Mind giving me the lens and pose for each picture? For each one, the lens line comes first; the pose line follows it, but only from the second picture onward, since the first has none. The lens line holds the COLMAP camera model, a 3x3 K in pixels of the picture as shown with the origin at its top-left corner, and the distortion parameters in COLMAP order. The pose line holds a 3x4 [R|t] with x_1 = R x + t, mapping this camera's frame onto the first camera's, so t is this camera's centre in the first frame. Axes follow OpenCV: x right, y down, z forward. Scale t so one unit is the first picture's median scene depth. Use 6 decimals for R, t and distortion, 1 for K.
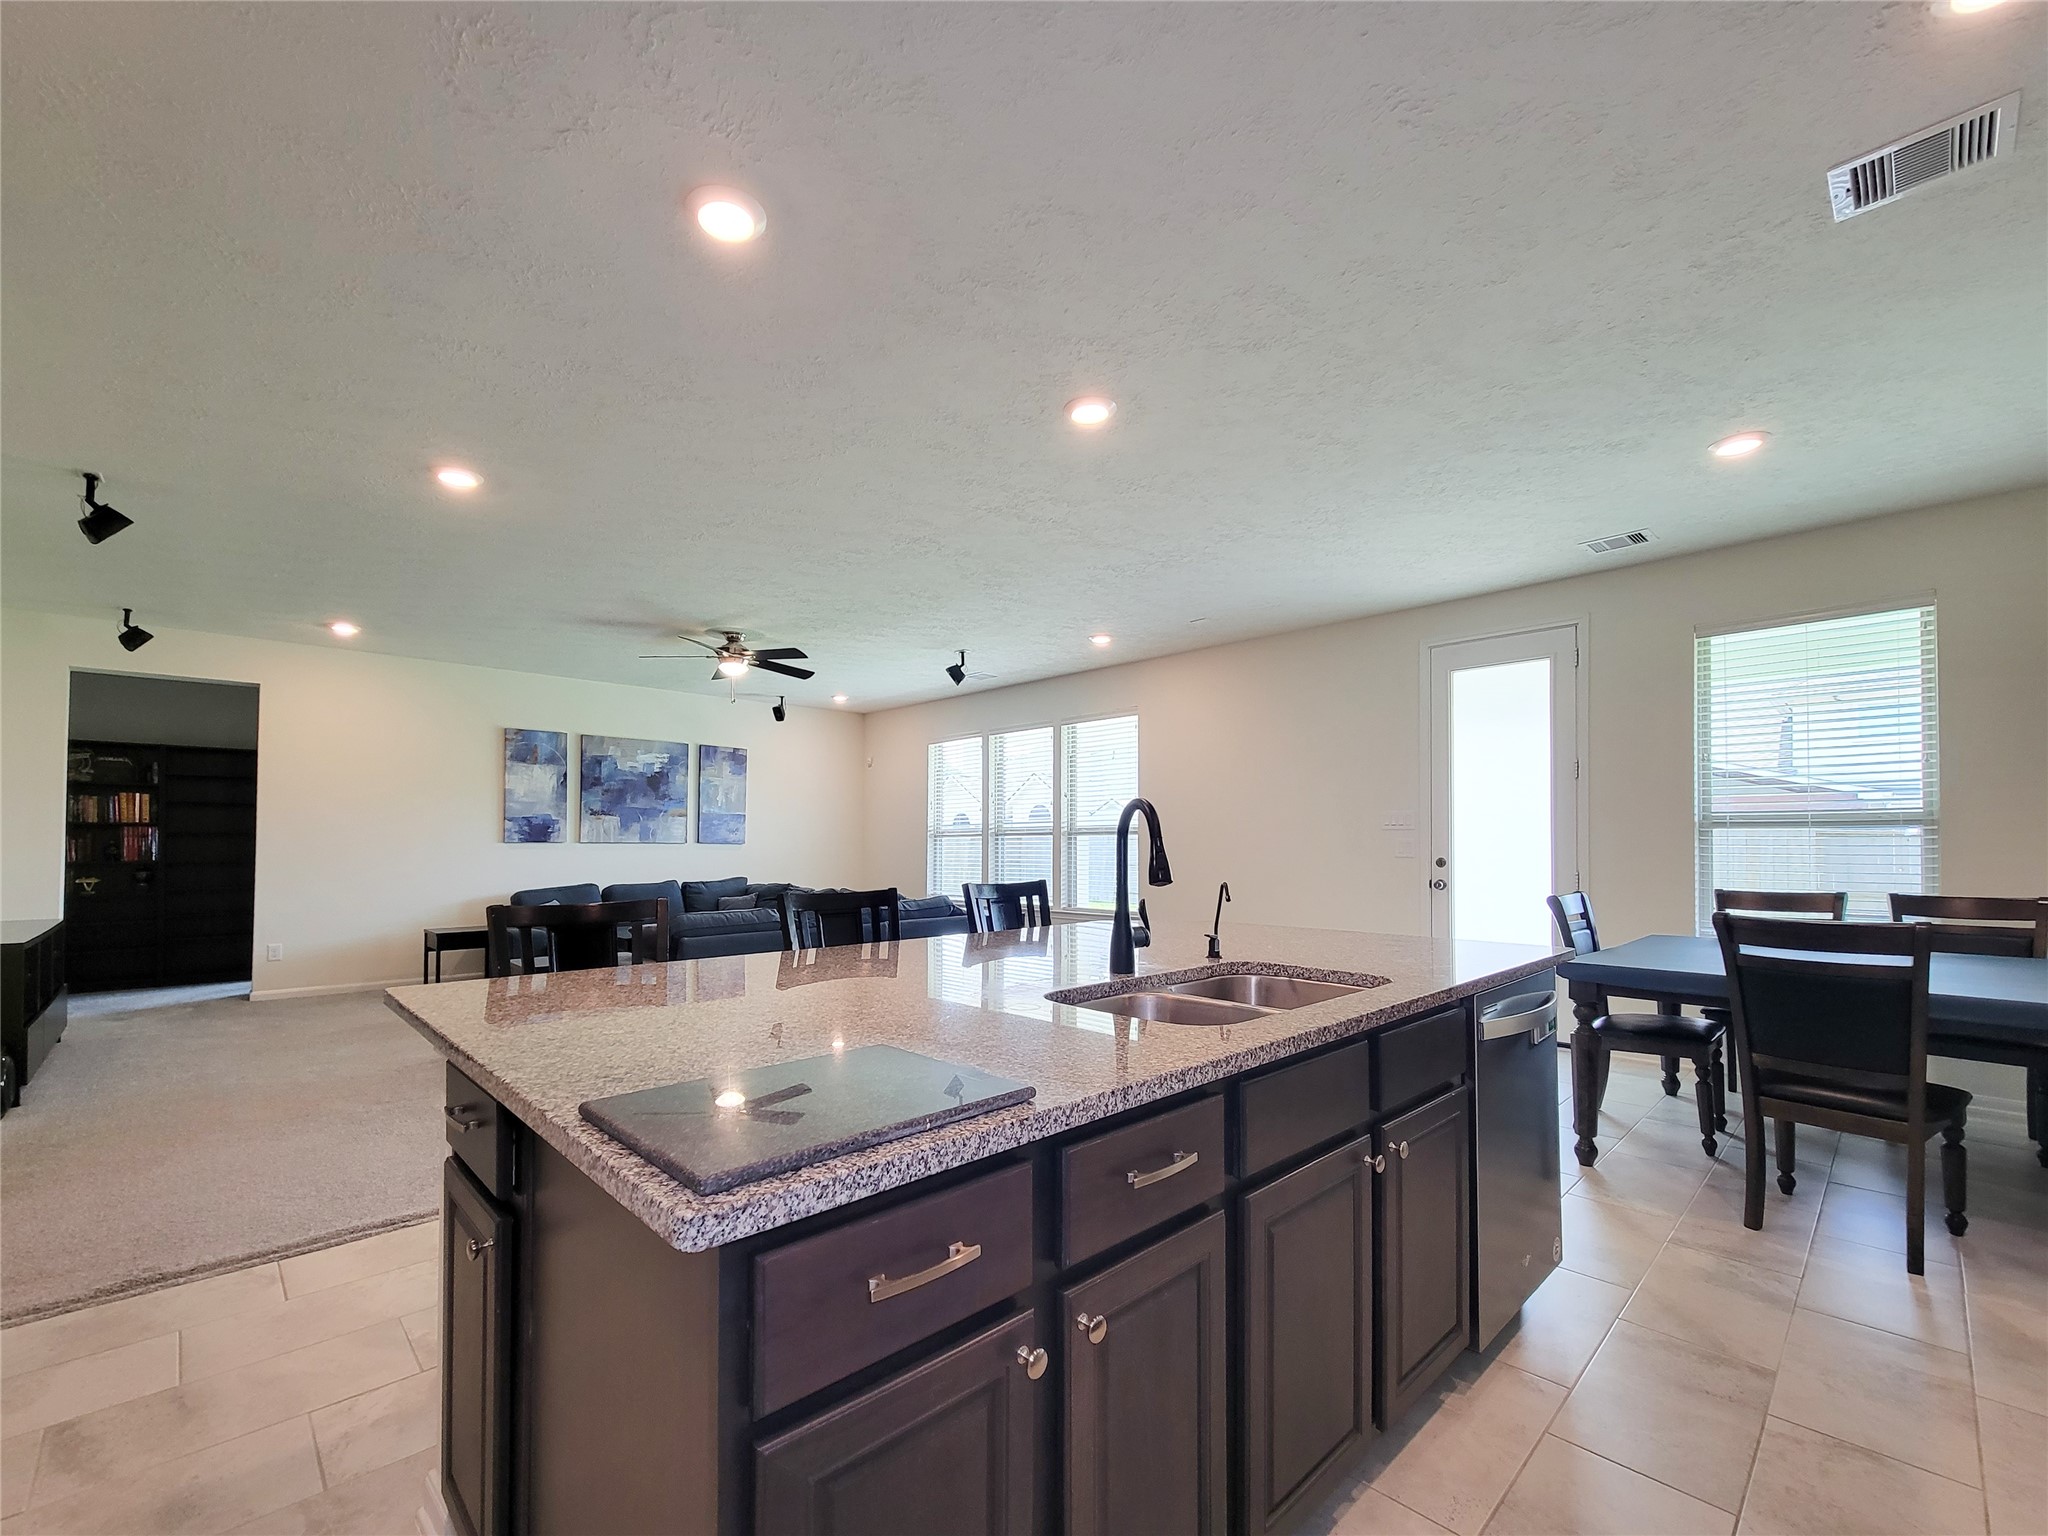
lens RADIAL K [[862.4, 0, 1006.7], [0, 862.4, 832.5], [0, 0, 1]] dist [0.011030, -0.006861]
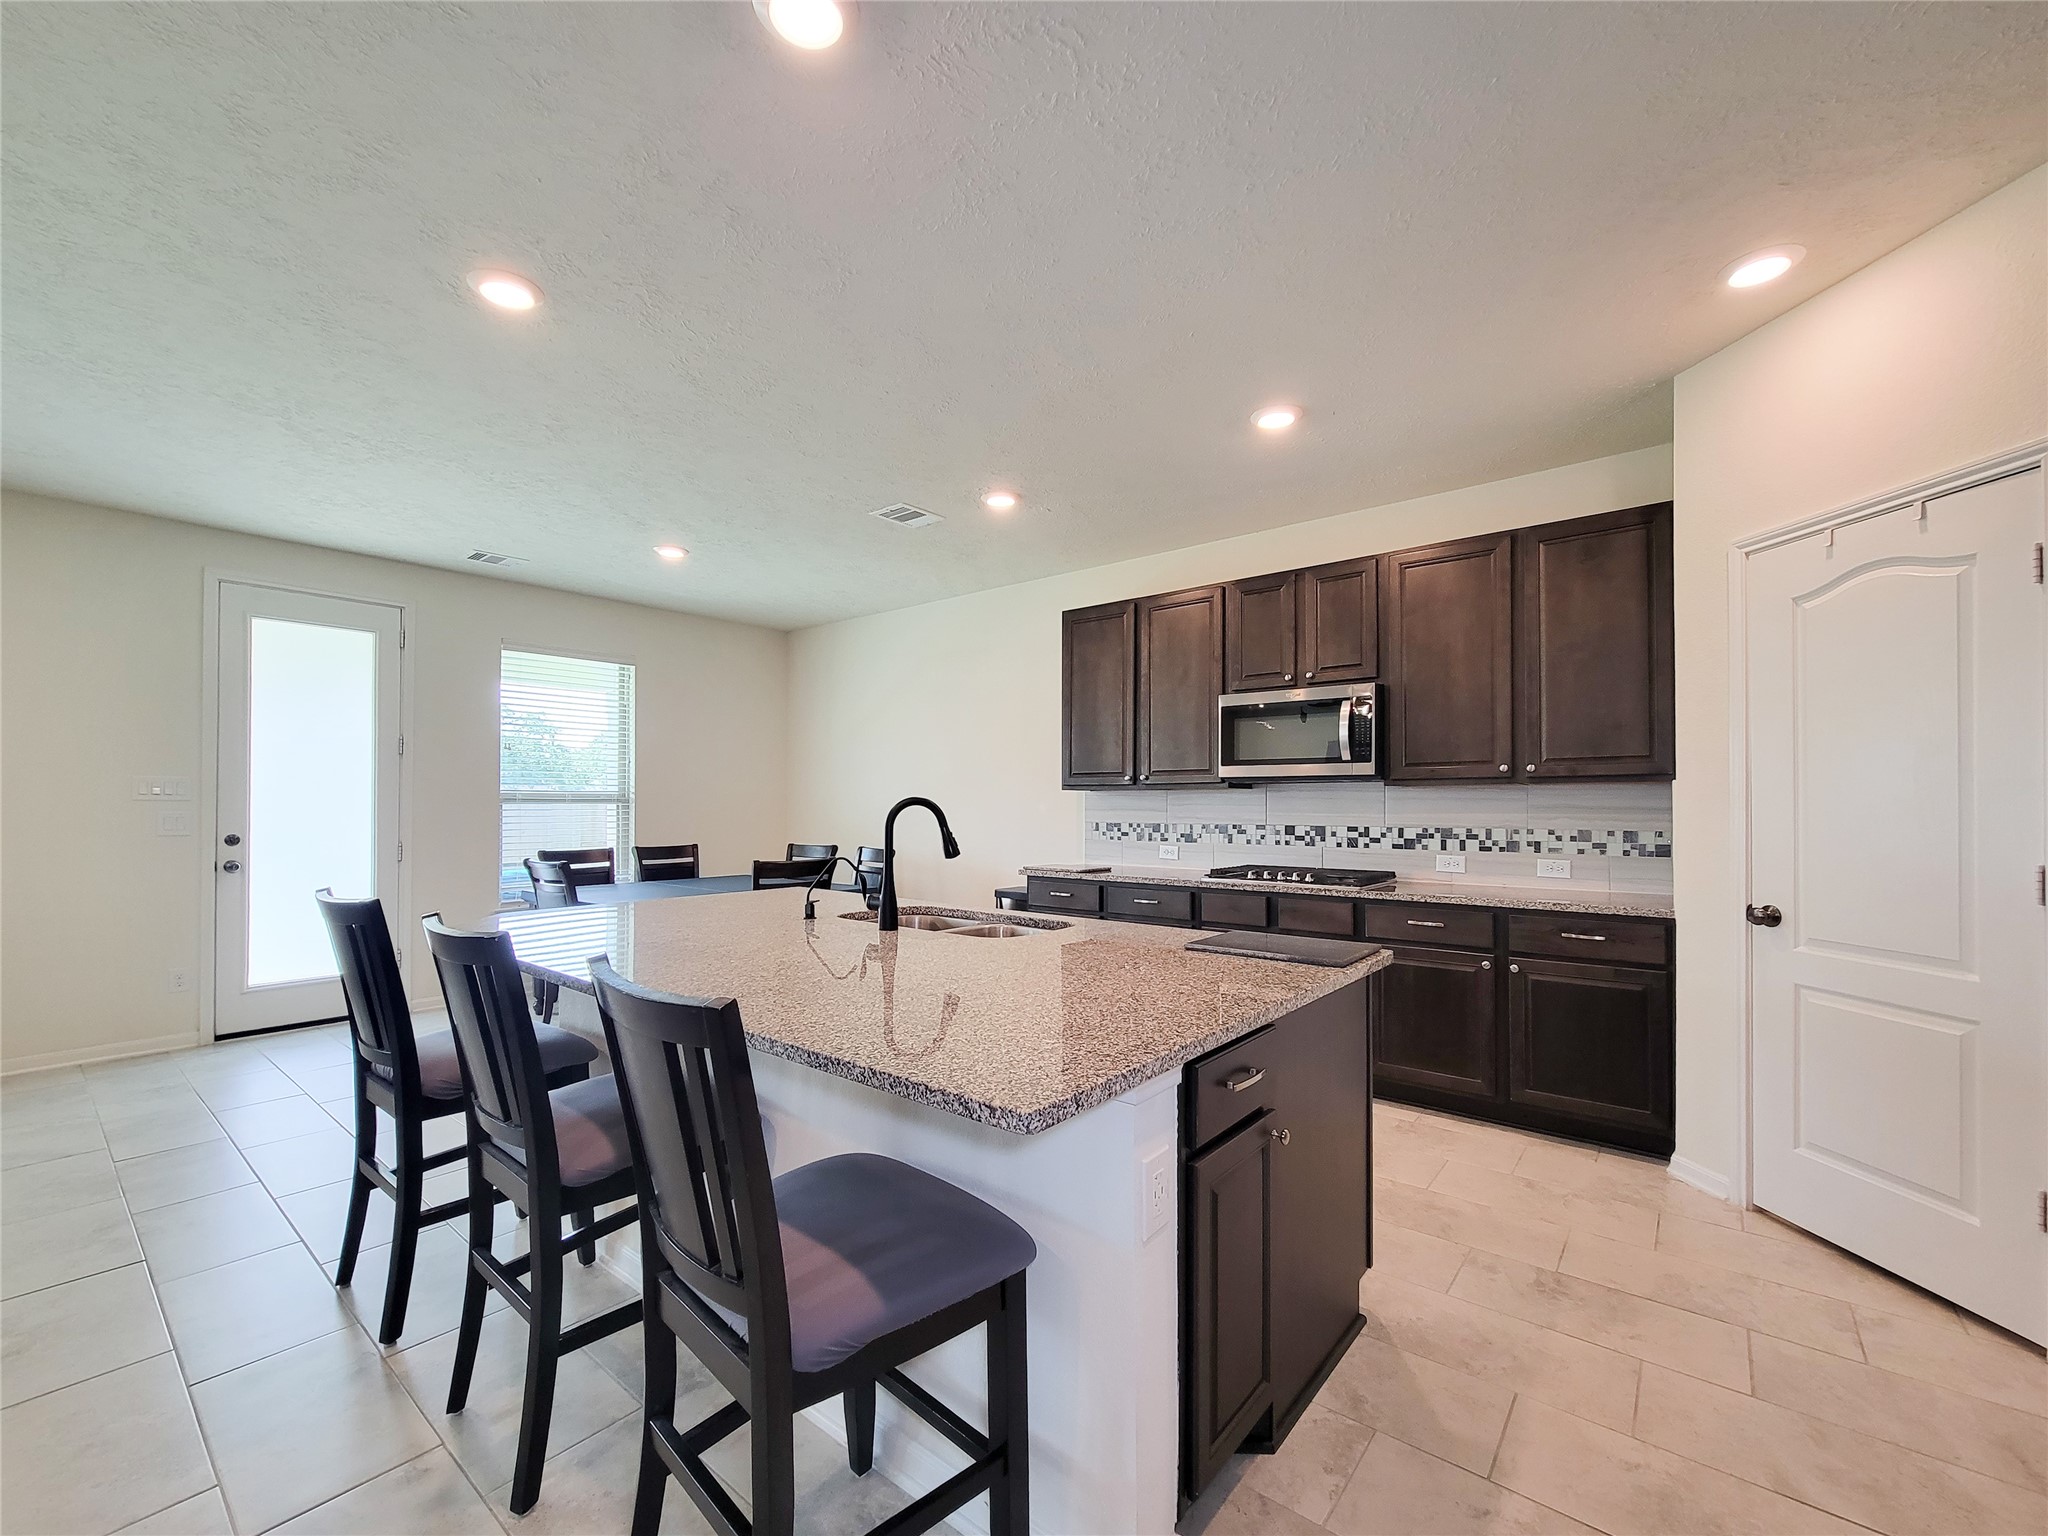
lens RADIAL K [[836.6, 0, 1032.6], [0, 836.6, 801.1], [0, 0, 1]] dist [0.011013, -0.012640]
pose [[-0.136059, 0.004494, 0.990691, -0.316575], [-0.013177, 0.999893, -0.006346, -0.006510], [-0.990613, -0.013917, -0.135986, 0.265849]]
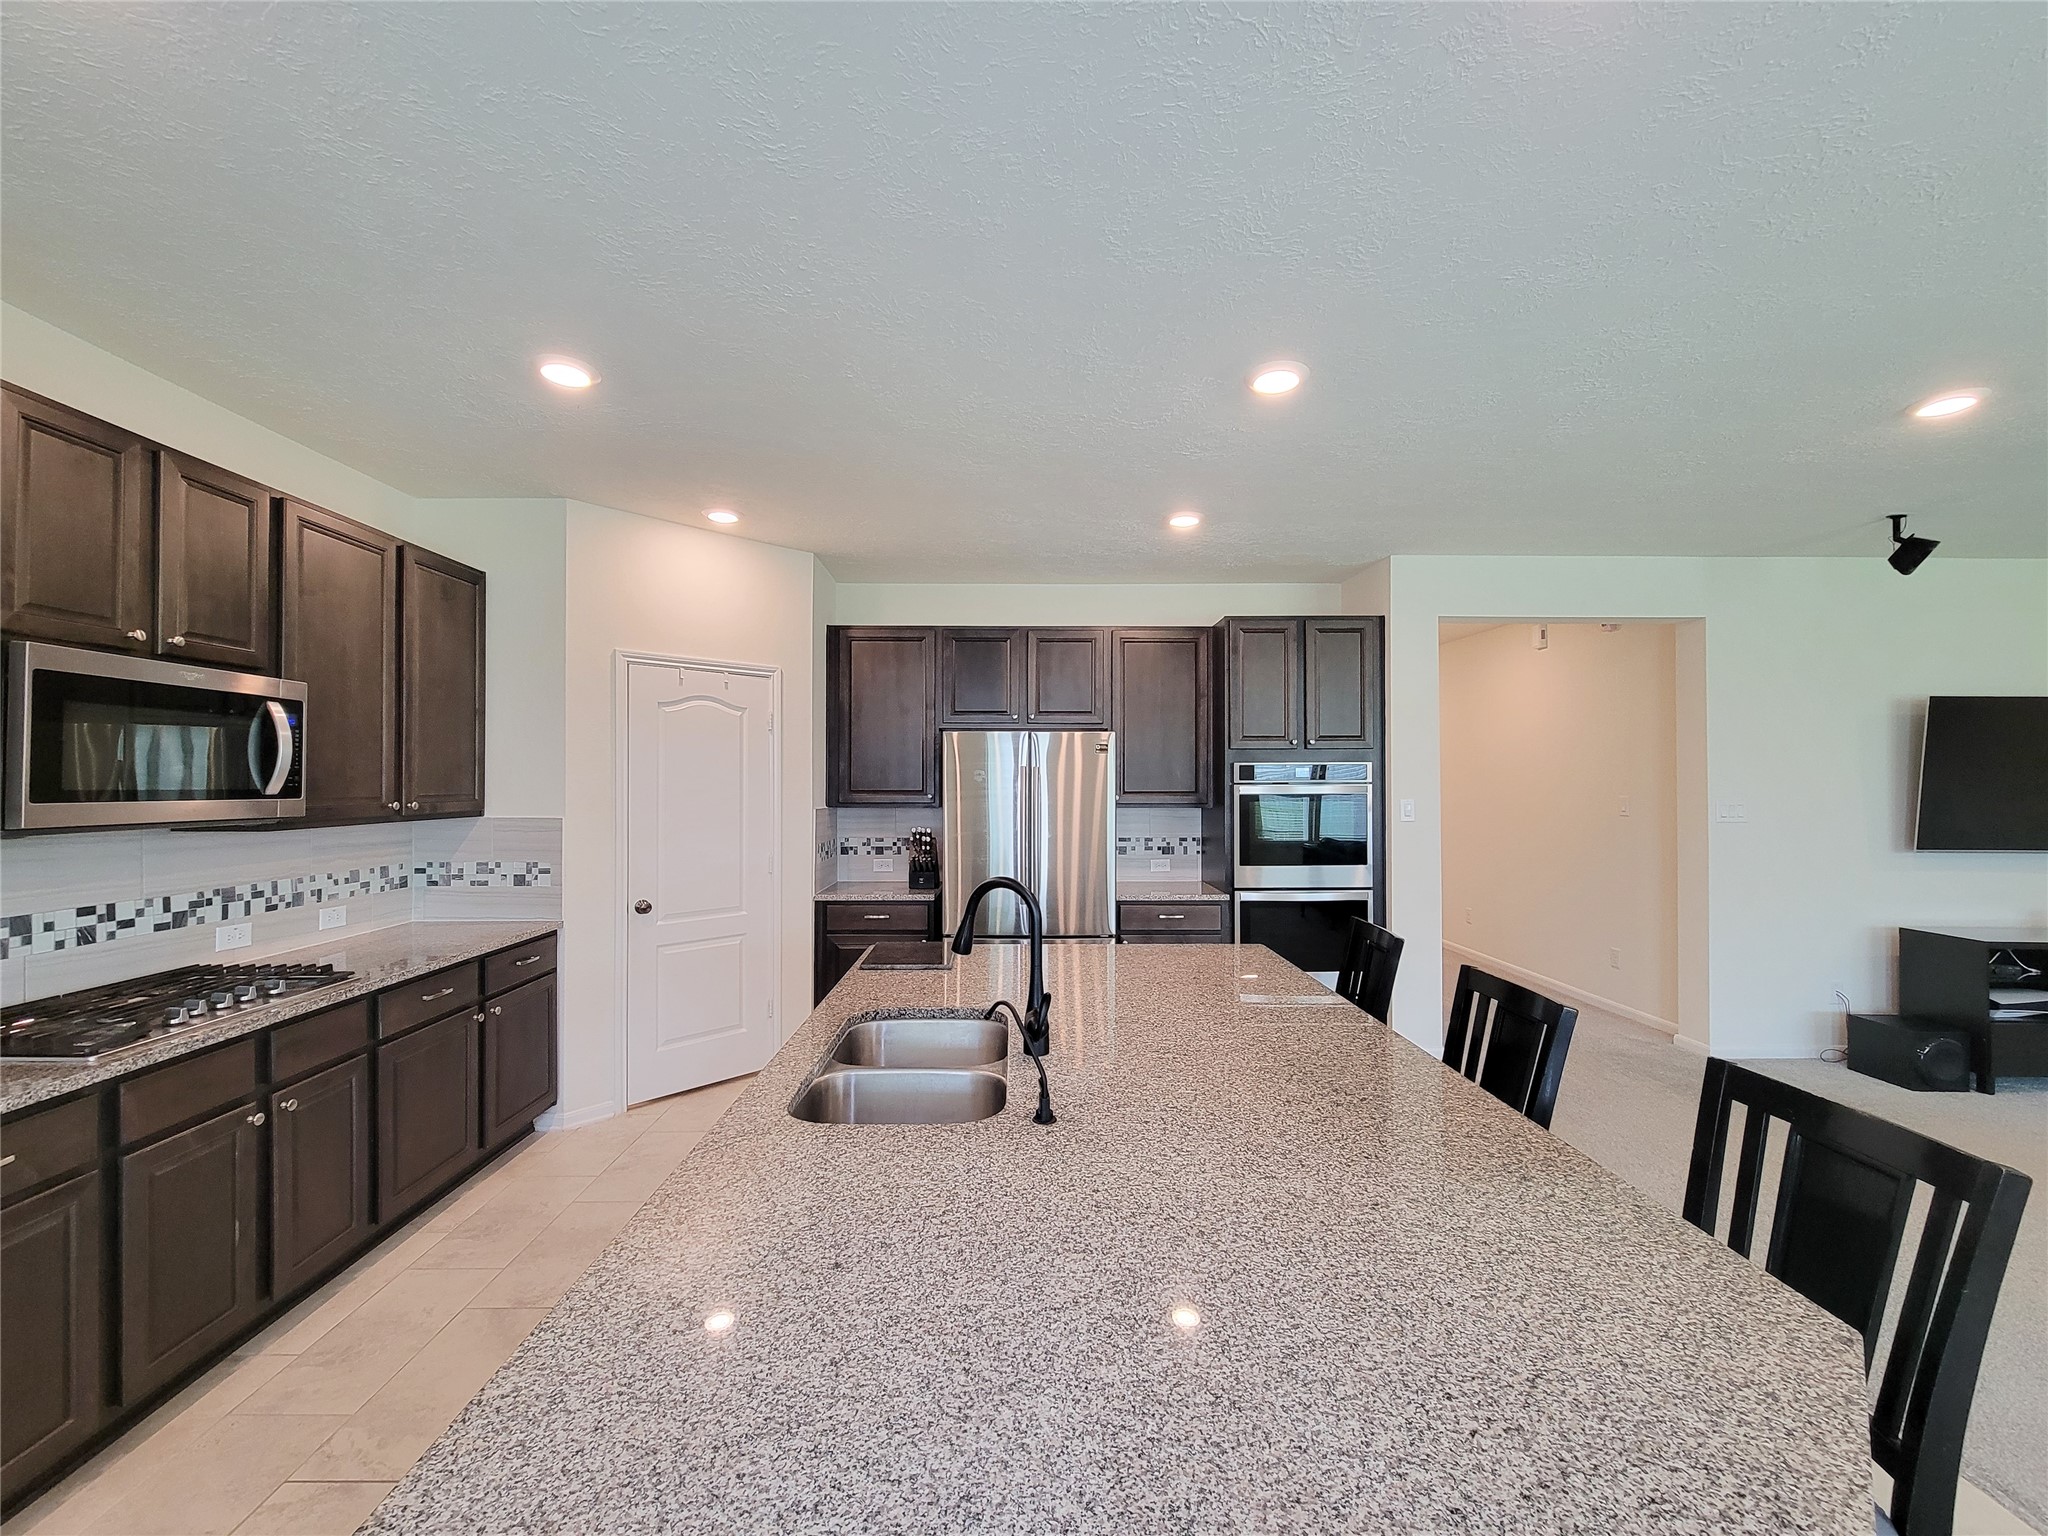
lens RADIAL K [[822.3, 0, 998.3], [0, 822.3, 773.6], [0, 0, 1]] dist [0.011004, -0.005881]
pose [[-0.687968, -0.006855, -0.725709, 0.232509], [0.011341, 0.999732, -0.020195, -0.037443], [0.725653, -0.022124, -0.687705, 0.449619]]
